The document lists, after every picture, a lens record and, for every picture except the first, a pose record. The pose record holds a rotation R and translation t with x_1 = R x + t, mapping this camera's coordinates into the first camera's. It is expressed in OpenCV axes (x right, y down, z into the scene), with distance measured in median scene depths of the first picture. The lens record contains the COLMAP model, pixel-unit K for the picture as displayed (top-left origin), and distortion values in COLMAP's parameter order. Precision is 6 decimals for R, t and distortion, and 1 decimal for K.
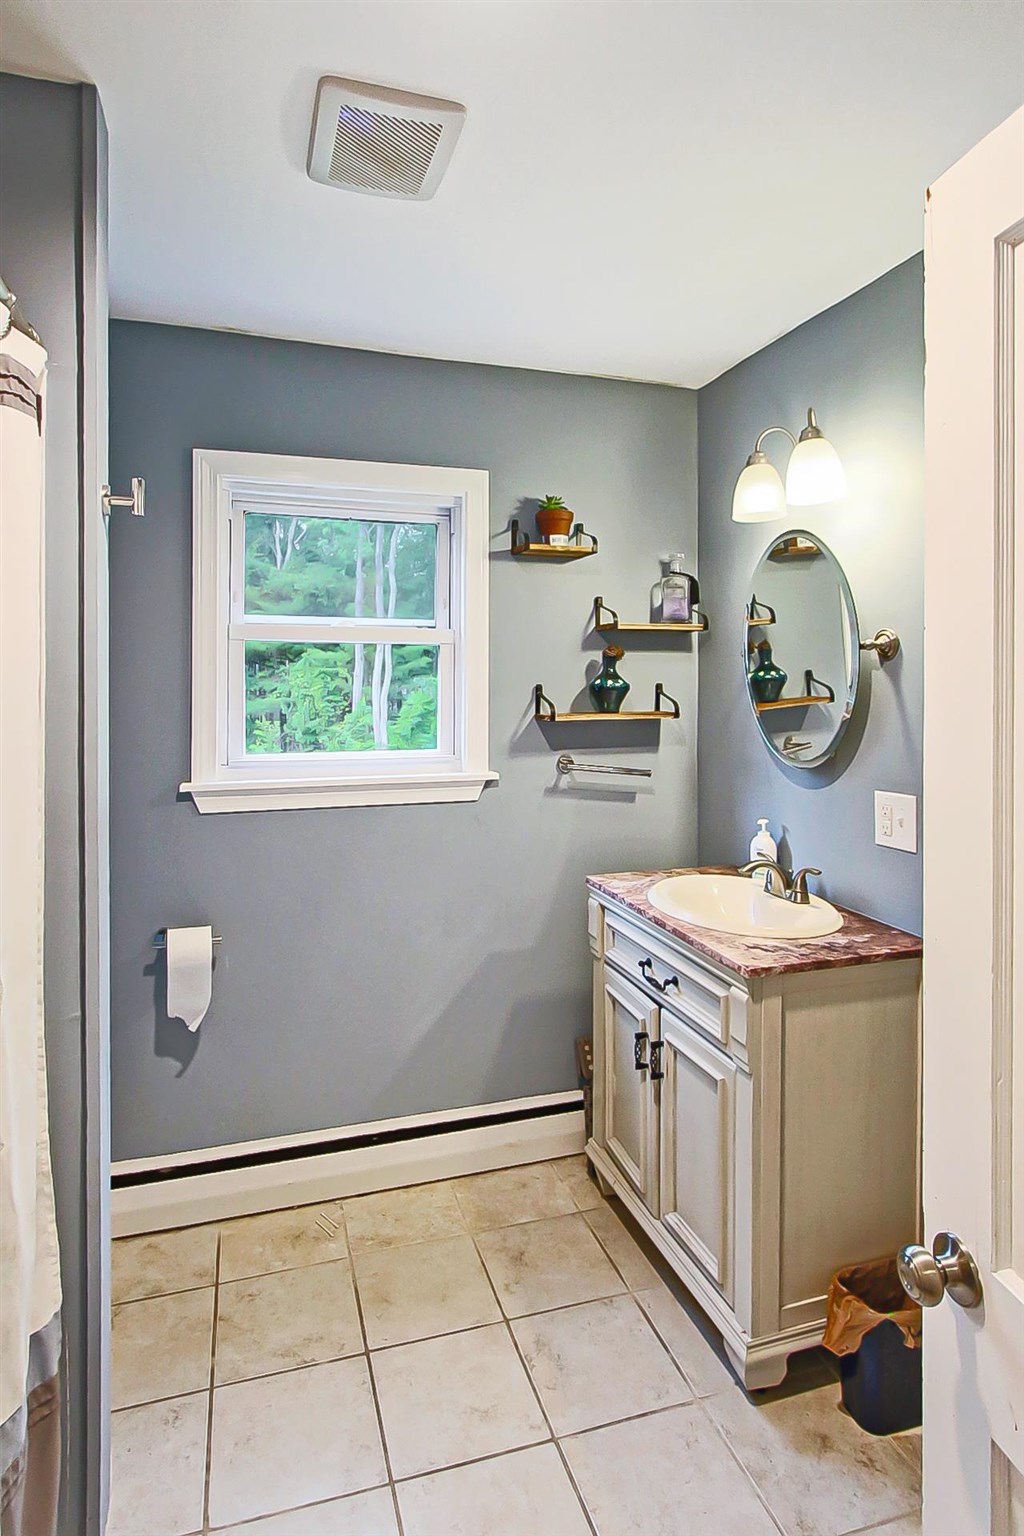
lens RADIAL K [[823.7, 0, 512.0], [0, 823.7, 768.0], [0, 0, 1]] dist [-0.018294, 0.000984]
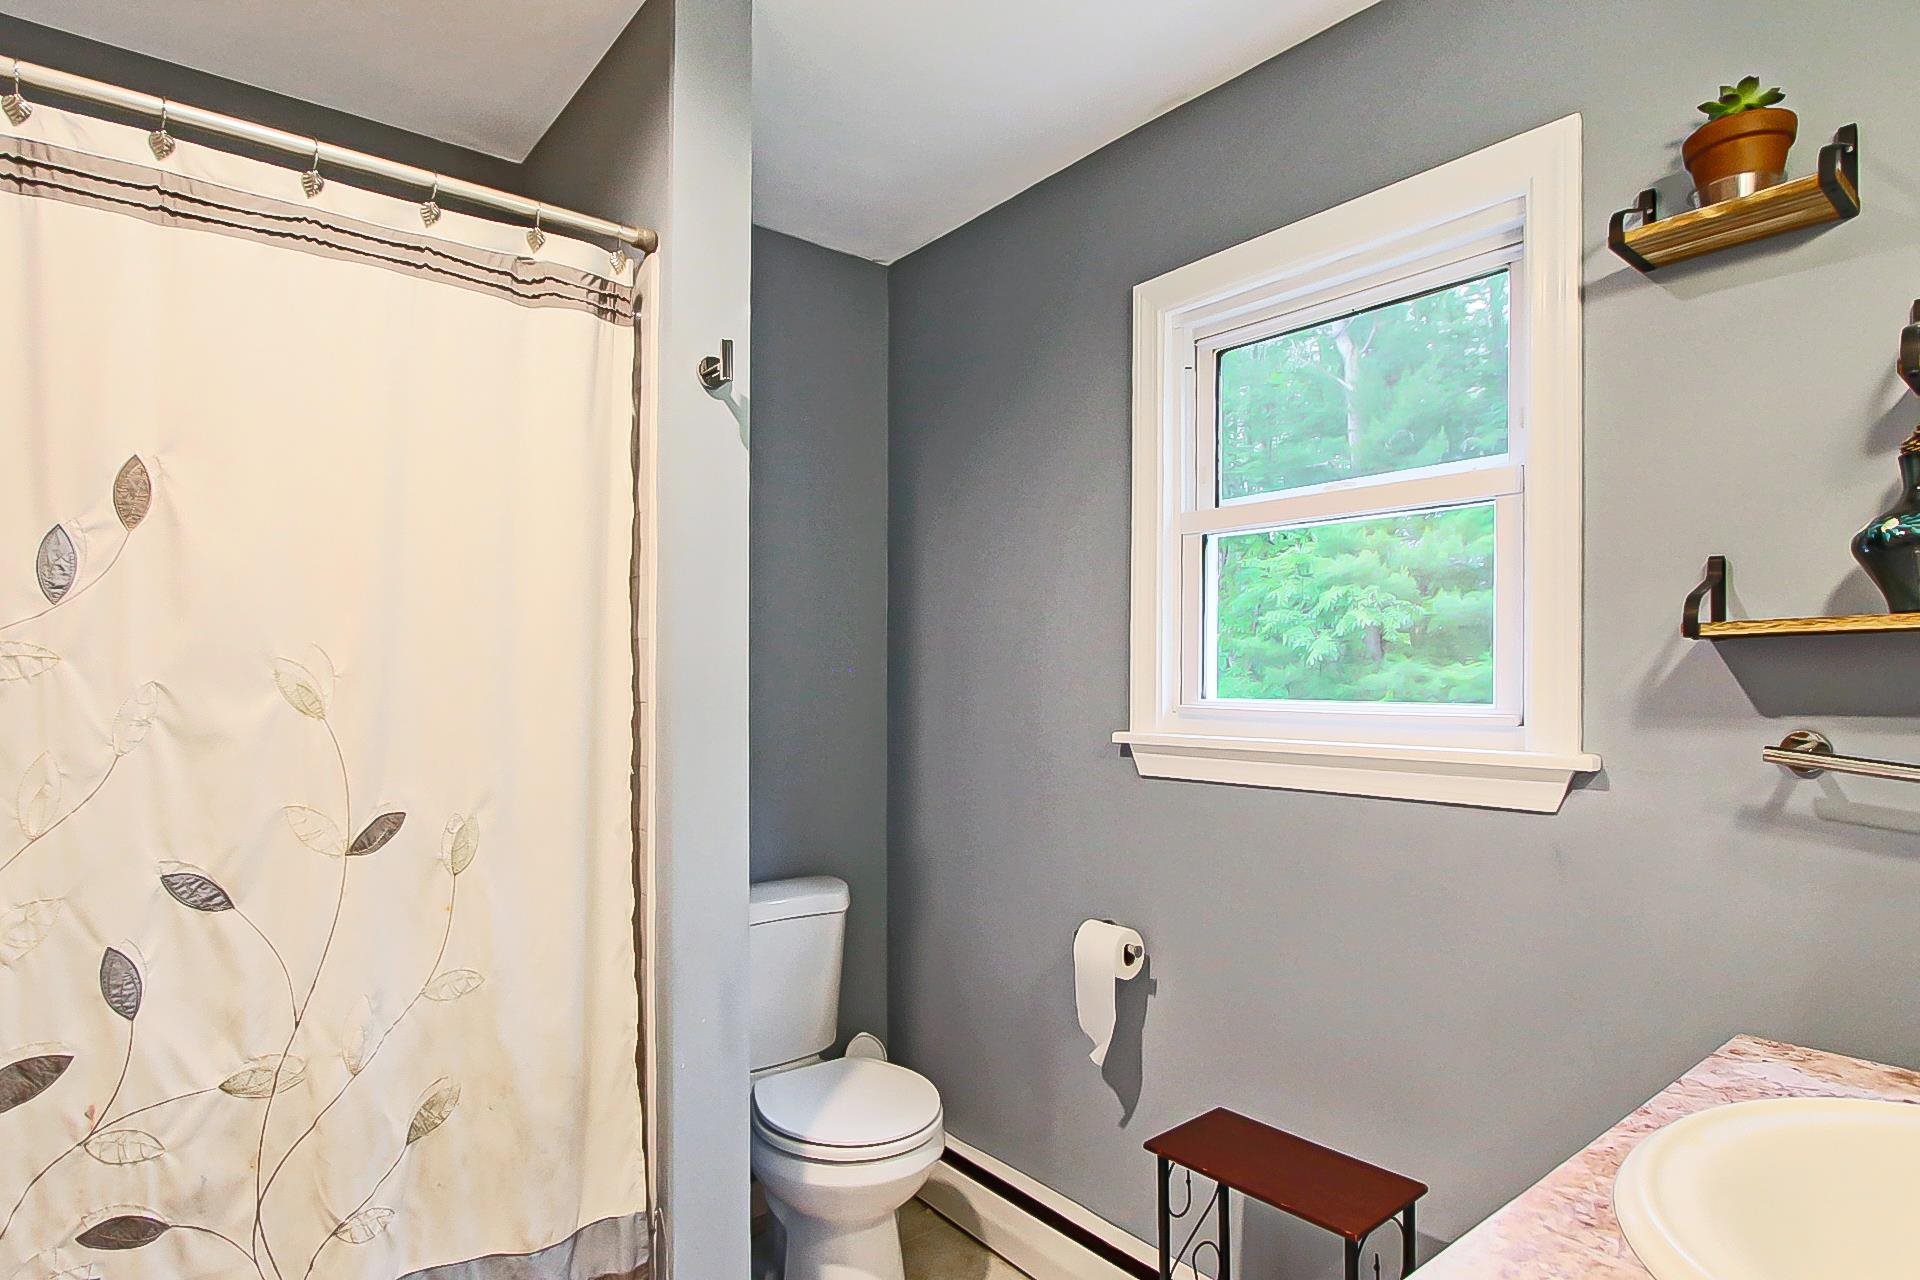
lens RADIAL K [[1029.6, 0, 948.1], [0, 1029.6, 660.8], [0, 0, 1]] dist [-0.018294, 0.000984]
pose [[0.363829, 0.001258, -0.931465, 0.377354], [-0.057112, 0.998148, -0.020960, -0.015453], [0.929713, 0.060823, 0.363227, 0.459242]]
